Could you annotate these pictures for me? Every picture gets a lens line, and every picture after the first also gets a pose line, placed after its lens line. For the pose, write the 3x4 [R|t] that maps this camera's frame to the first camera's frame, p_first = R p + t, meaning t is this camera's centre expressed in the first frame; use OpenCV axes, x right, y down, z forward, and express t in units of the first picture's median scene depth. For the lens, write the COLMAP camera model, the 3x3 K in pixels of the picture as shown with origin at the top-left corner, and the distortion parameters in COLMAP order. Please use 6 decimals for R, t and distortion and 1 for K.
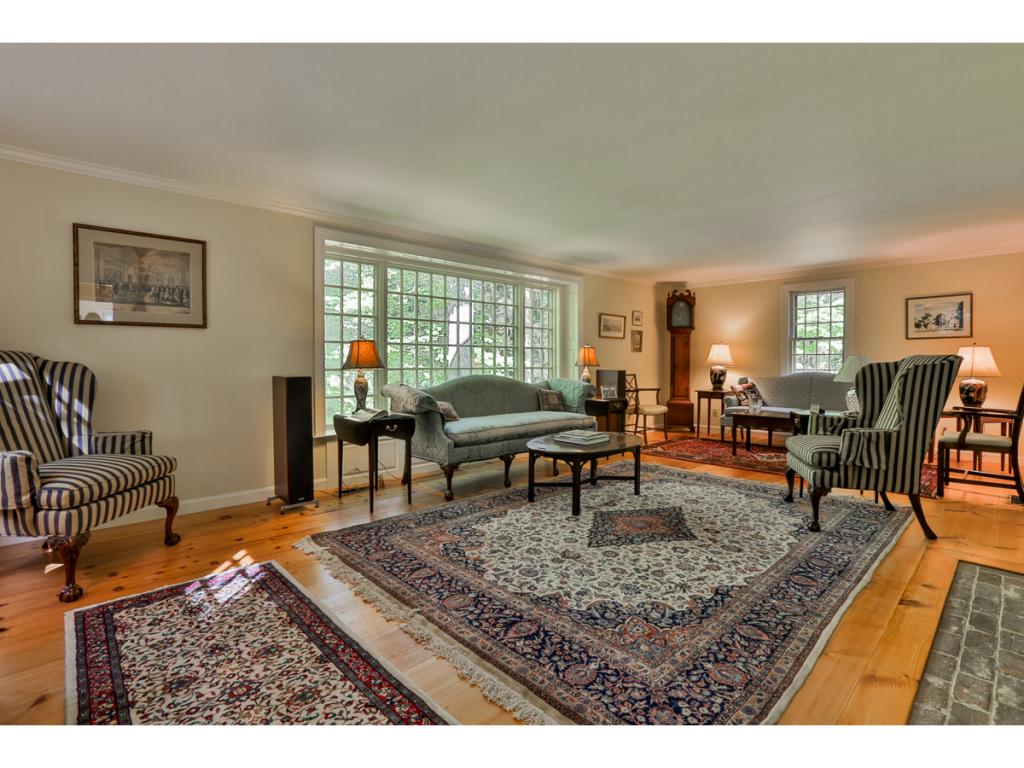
lens RADIAL K [[471.6, 0, 512.8], [0, 471.6, 379.2], [0, 0, 1]] dist [-0.003157, -0.000341]
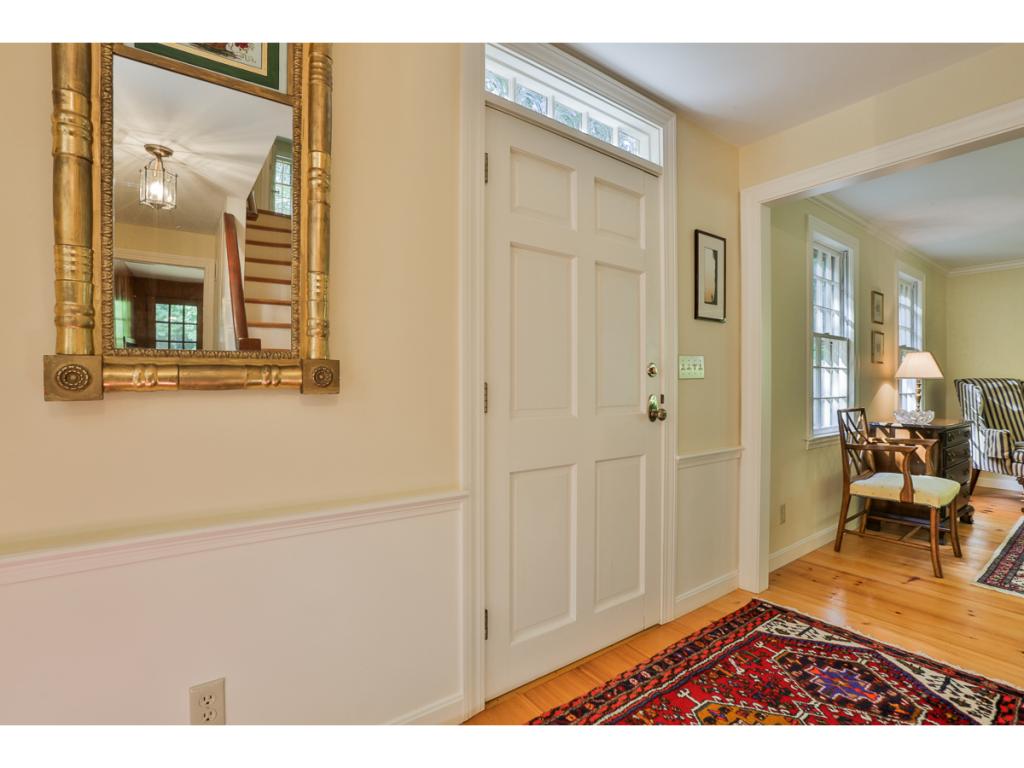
lens RADIAL K [[471.6, 0, 512.3], [0, 471.6, 384.3], [0, 0, 1]] dist [-0.003157, -0.000341]
pose [[-0.106908, 0.002167, -0.994267, 1.127254], [-0.029772, 0.999542, 0.005380, 0.012026], [0.993823, 0.030177, -0.106795, -0.846531]]
